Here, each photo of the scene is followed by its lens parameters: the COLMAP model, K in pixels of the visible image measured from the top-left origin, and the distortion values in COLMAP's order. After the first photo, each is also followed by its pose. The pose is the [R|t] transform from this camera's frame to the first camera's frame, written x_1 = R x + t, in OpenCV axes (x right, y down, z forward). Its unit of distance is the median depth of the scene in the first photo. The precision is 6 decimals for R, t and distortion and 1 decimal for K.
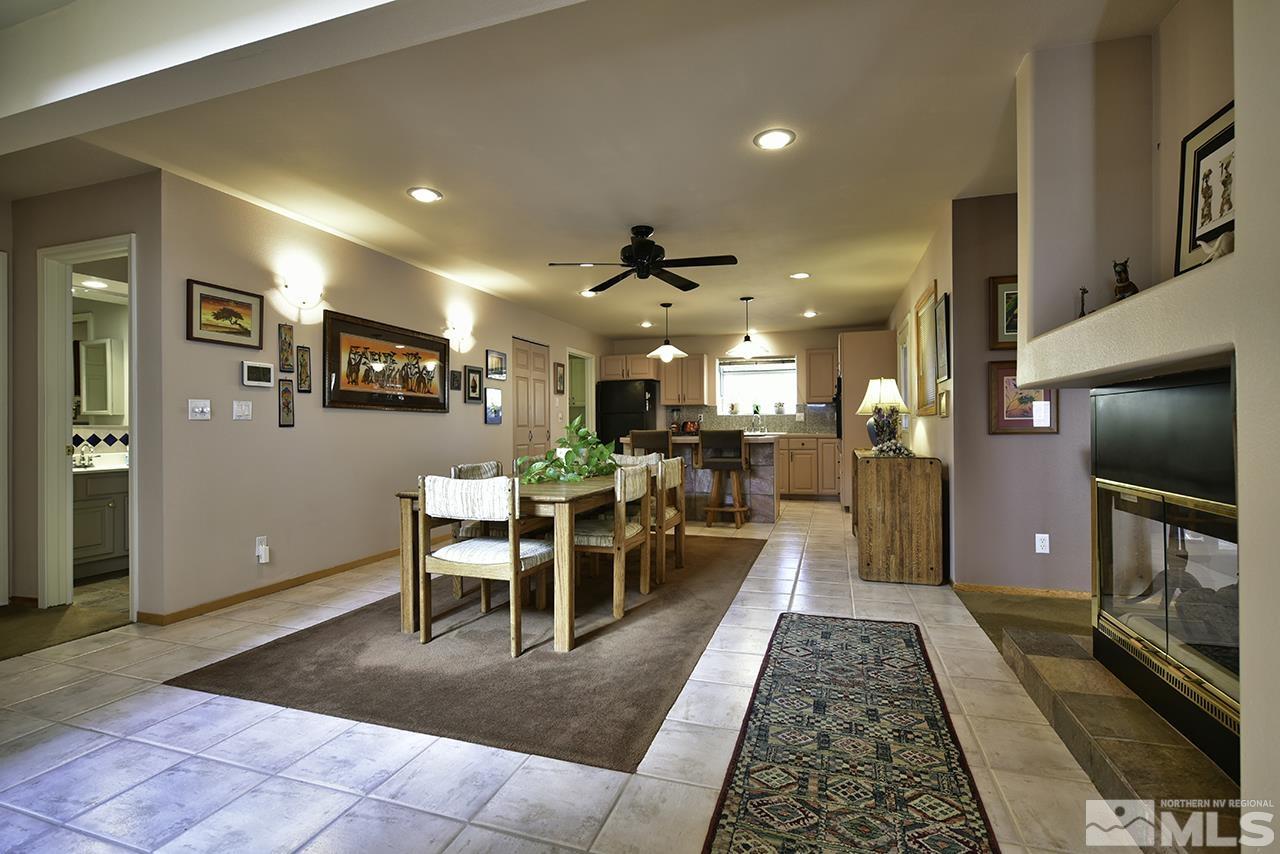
lens RADIAL K [[587.1, 0, 640.0], [0, 587.1, 427.0], [0, 0, 1]] dist [-0.002378, -0.000390]
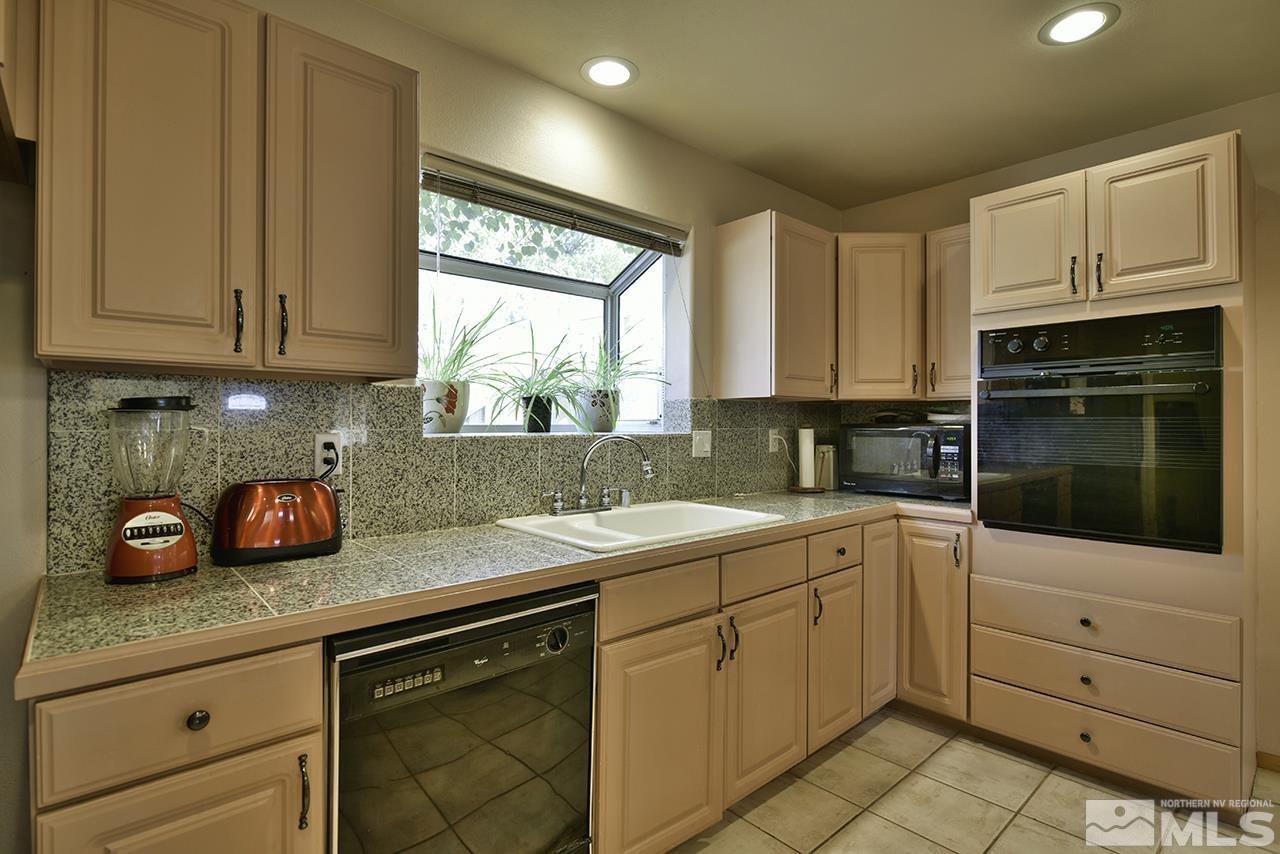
lens RADIAL K [[617.6, 0, 637.4], [0, 617.6, 421.0], [0, 0, 1]] dist [-0.000331, 0.000142]
pose [[0.498365, 0.011988, 0.866884, -0.010337], [-0.000198, 0.999906, -0.013714, -0.023458], [-0.866967, 0.006663, 0.498320, 0.852181]]
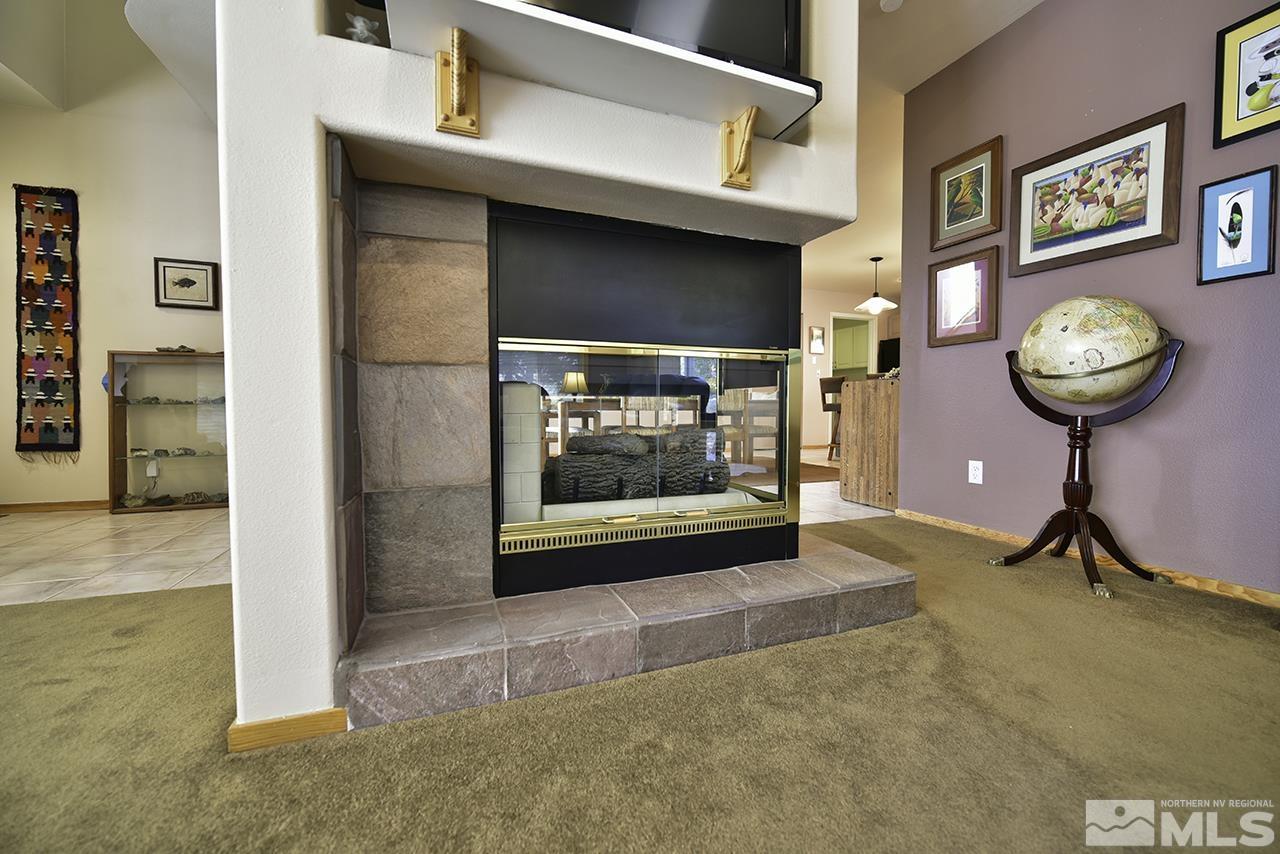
lens RADIAL K [[515.1, 0, 643.8], [0, 515.1, 421.6], [0, 0, 1]] dist [-0.001241, -0.000231]
pose [[0.643889, 0.033339, -0.764392, 0.369004], [-0.007930, 0.999287, 0.036905, 0.039903], [0.765078, -0.017701, 0.643695, 0.061370]]
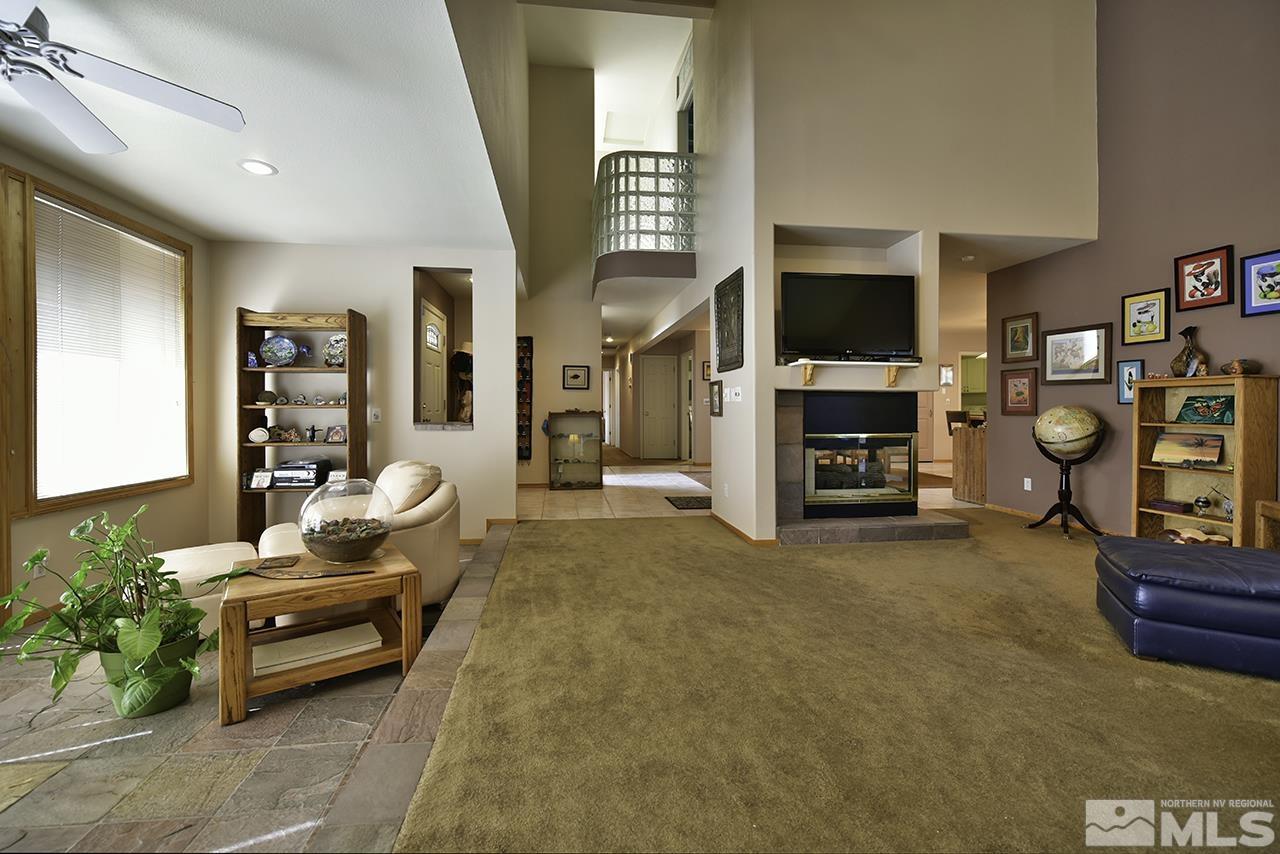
lens RADIAL K [[507.2, 0, 602.2], [0, 507.2, 416.6], [0, 0, 1]] dist [-0.000415, -0.000014]
pose [[0.393486, 0.021207, -0.919086, 0.584329], [0.002725, 0.999703, 0.024234, -0.008600], [0.919327, -0.012040, 0.393311, -0.235815]]
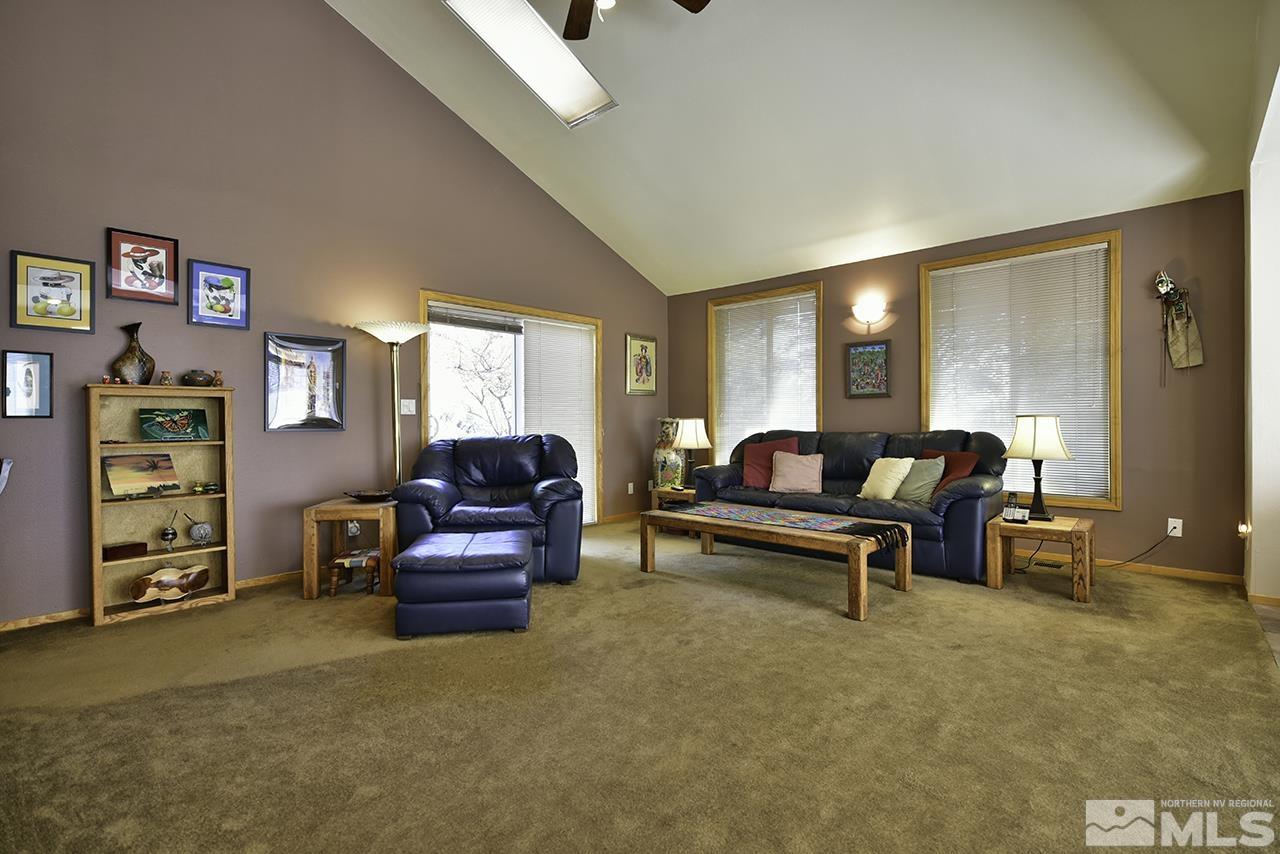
lens RADIAL K [[587.1, 0, 640.0], [0, 587.1, 427.0], [0, 0, 1]] dist [-0.002378, -0.000390]
pose [[0.413703, -0.002811, 0.910407, 0.203949], [0.003315, 0.999993, 0.001581, -0.001730], [-0.910406, 0.002364, 0.413710, -0.099507]]
